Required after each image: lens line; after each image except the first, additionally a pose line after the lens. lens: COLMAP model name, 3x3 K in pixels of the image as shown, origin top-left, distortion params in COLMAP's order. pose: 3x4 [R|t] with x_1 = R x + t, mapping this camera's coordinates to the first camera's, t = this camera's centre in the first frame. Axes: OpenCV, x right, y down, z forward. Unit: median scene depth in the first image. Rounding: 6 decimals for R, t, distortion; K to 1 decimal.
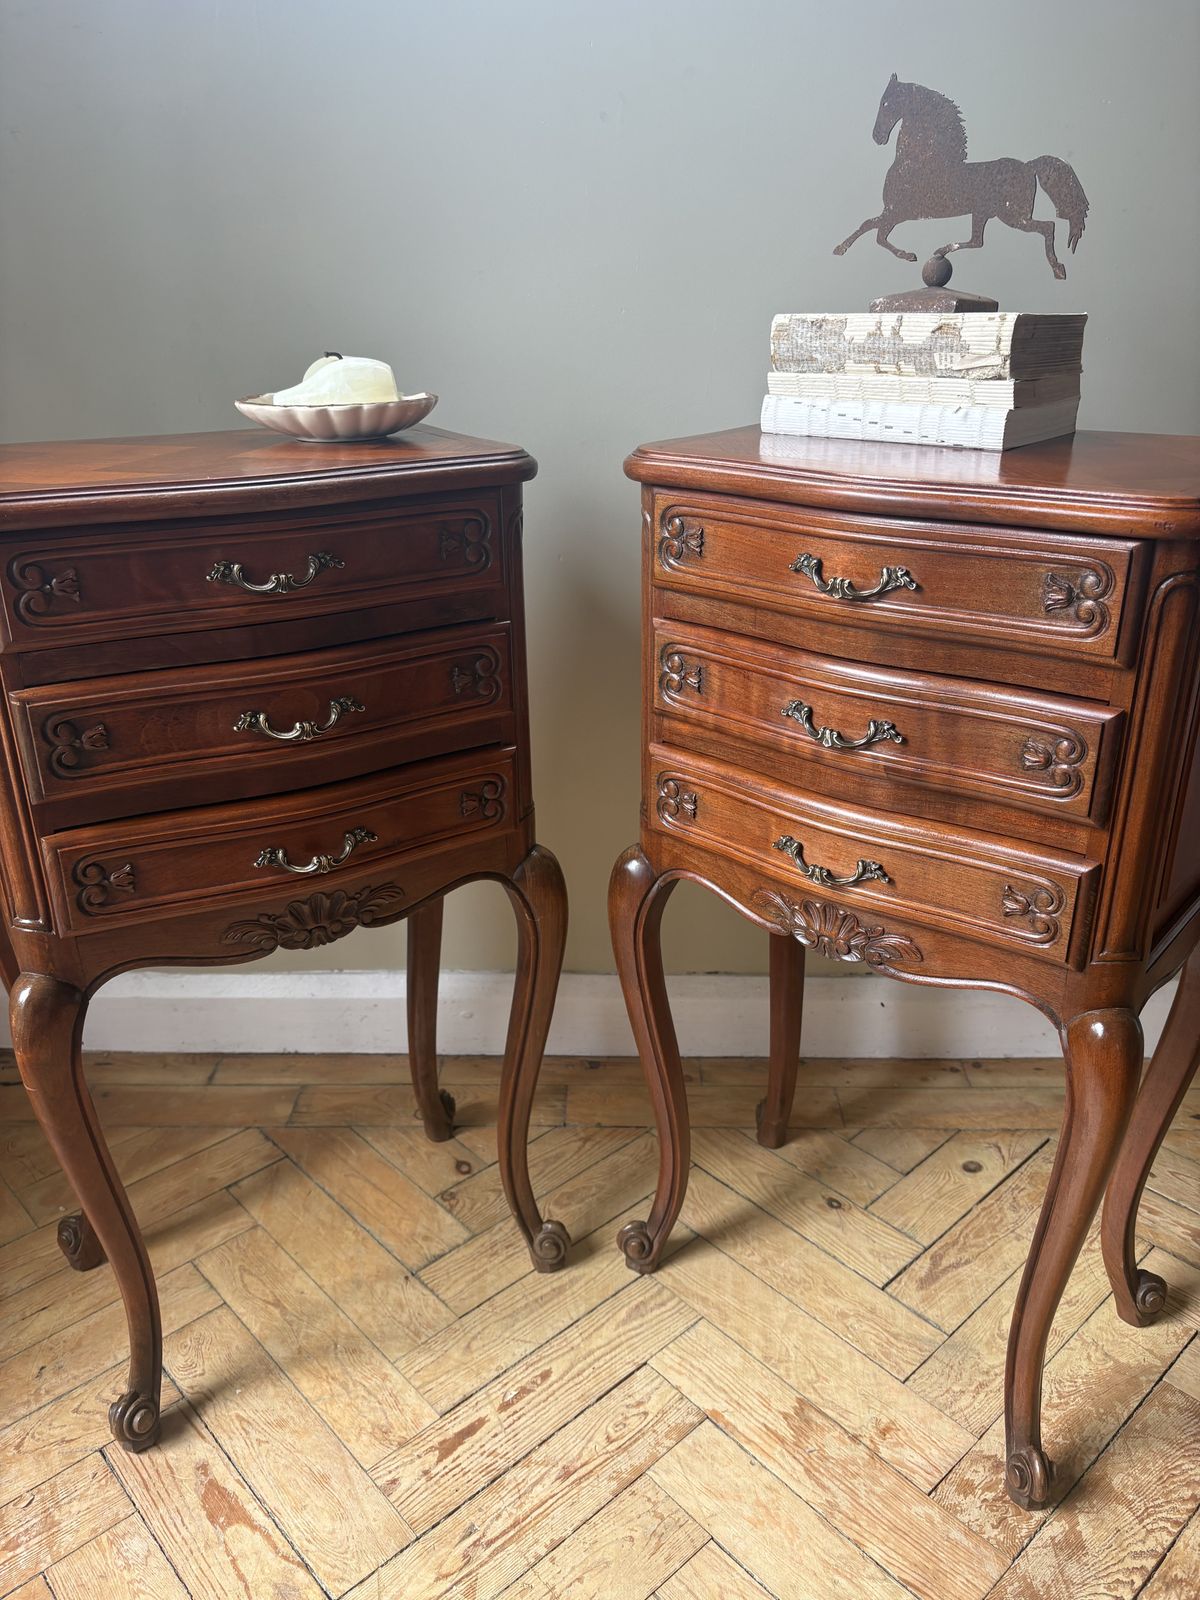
lens RADIAL K [[1213.9, 0, 592.8], [0, 1213.9, 799.6], [0, 0, 1]] dist [0.027925, -0.029073]
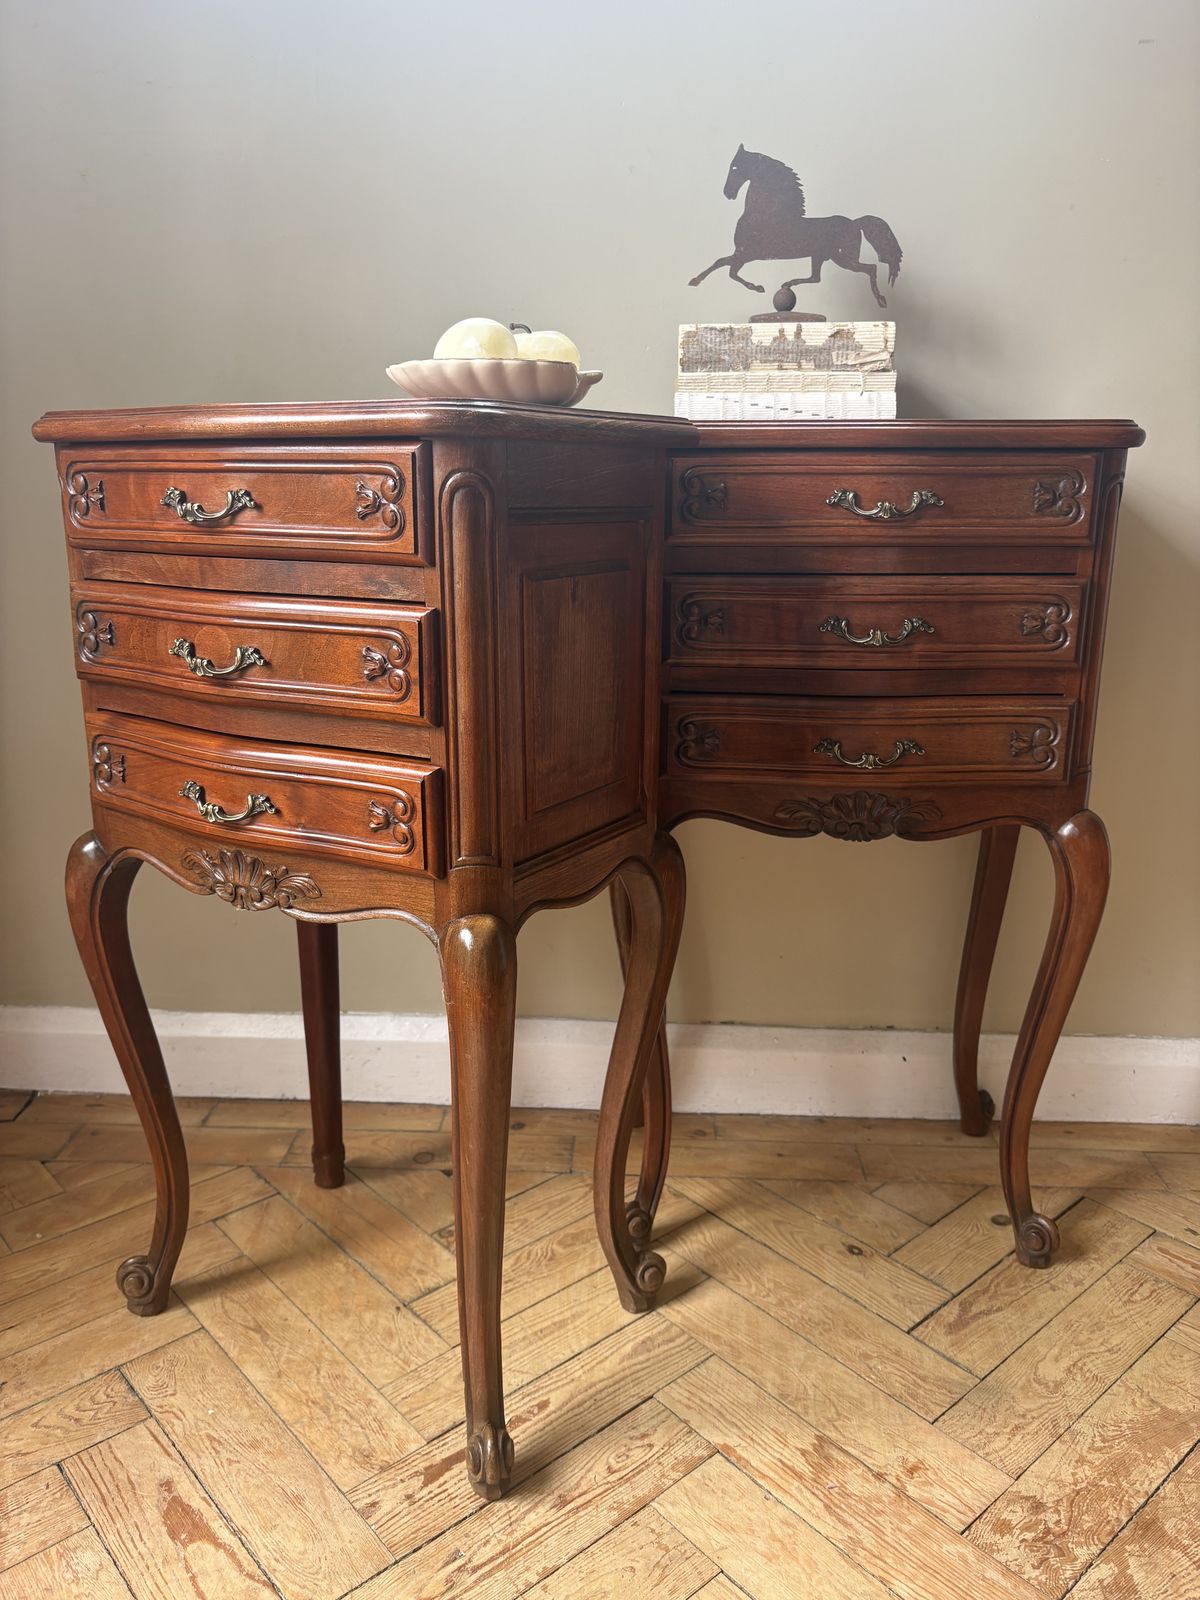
lens RADIAL K [[1209.4, 0, 595.1], [0, 1209.4, 802.2], [0, 0, 1]] dist [0.039962, -0.051526]
pose [[0.999655, 0.022201, -0.014050, 0.003606], [-0.023970, 0.989616, -0.141722, 0.152655], [0.010758, 0.142010, 0.989807, 0.023748]]
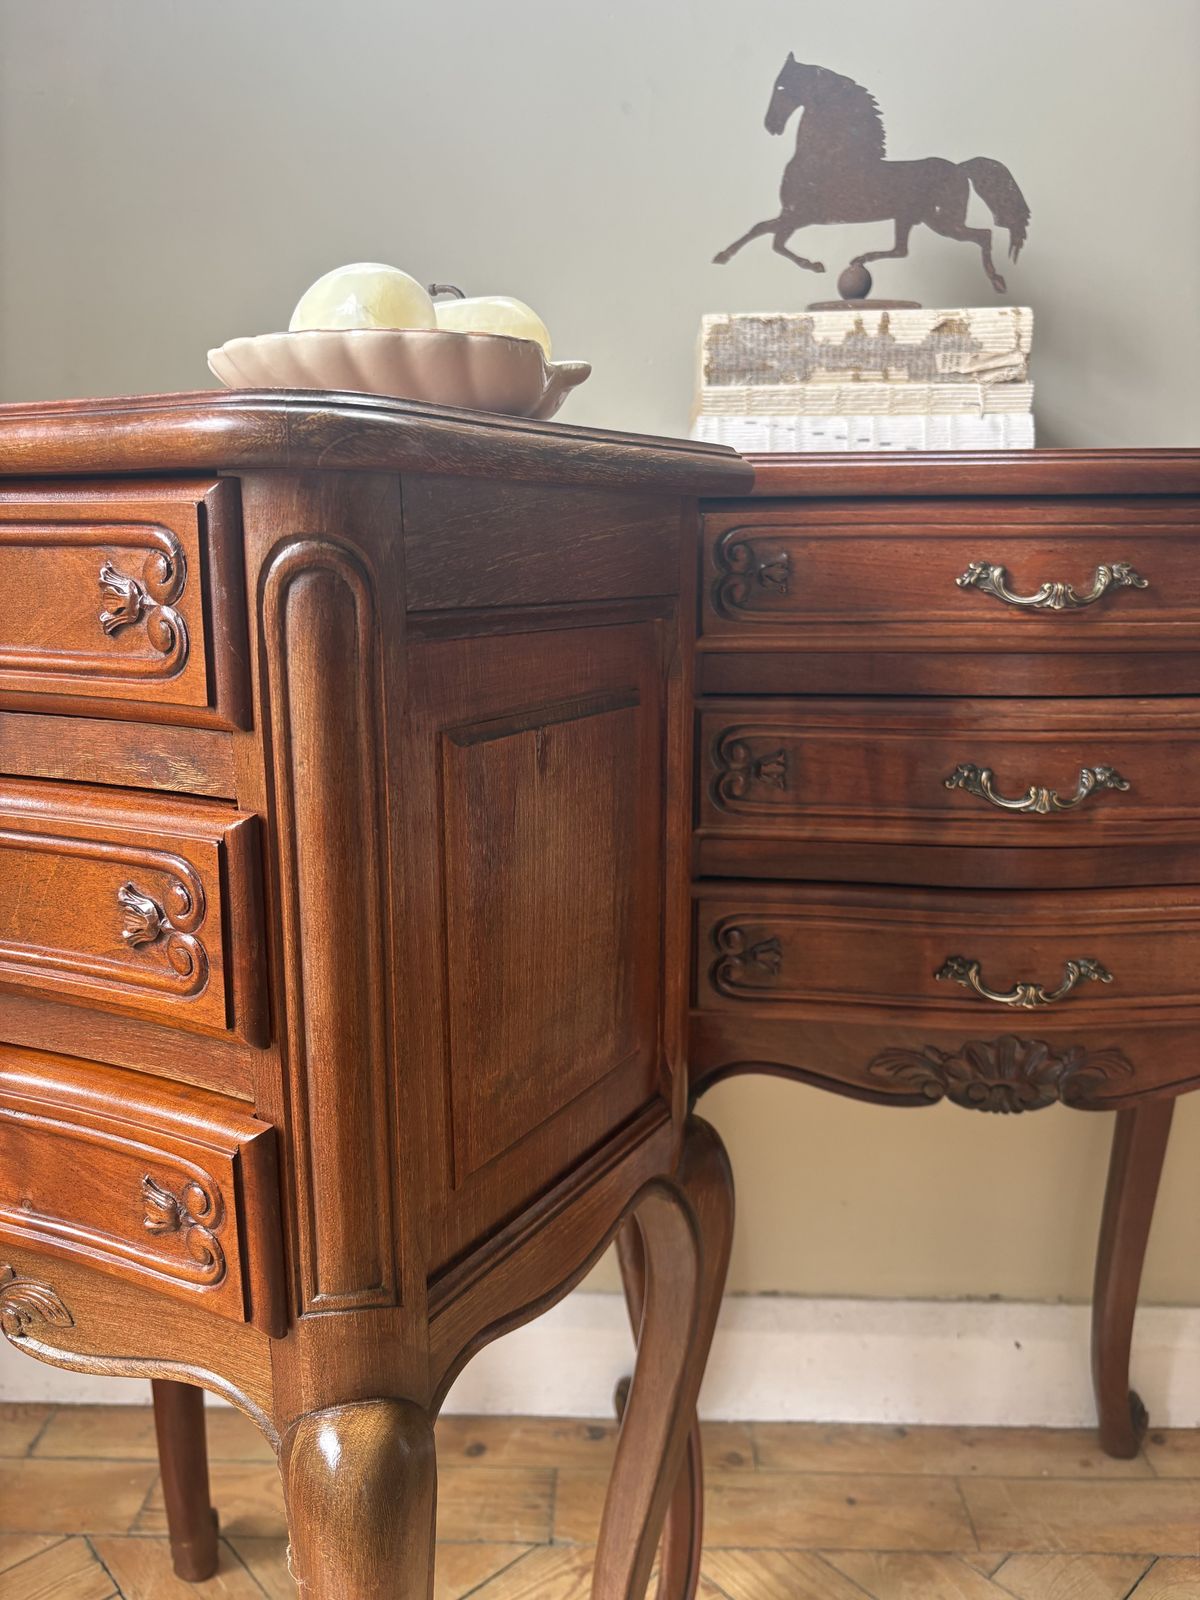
lens RADIAL K [[1221.4, 0, 596.6], [0, 1221.4, 804.2], [0, 0, 1]] dist [0.039904, -0.057079]
pose [[0.999924, 0.012297, 0.000310, -0.004992], [-0.012019, 0.982049, -0.188240, 0.003266], [-0.002619, 0.188222, 0.982123, 0.364244]]
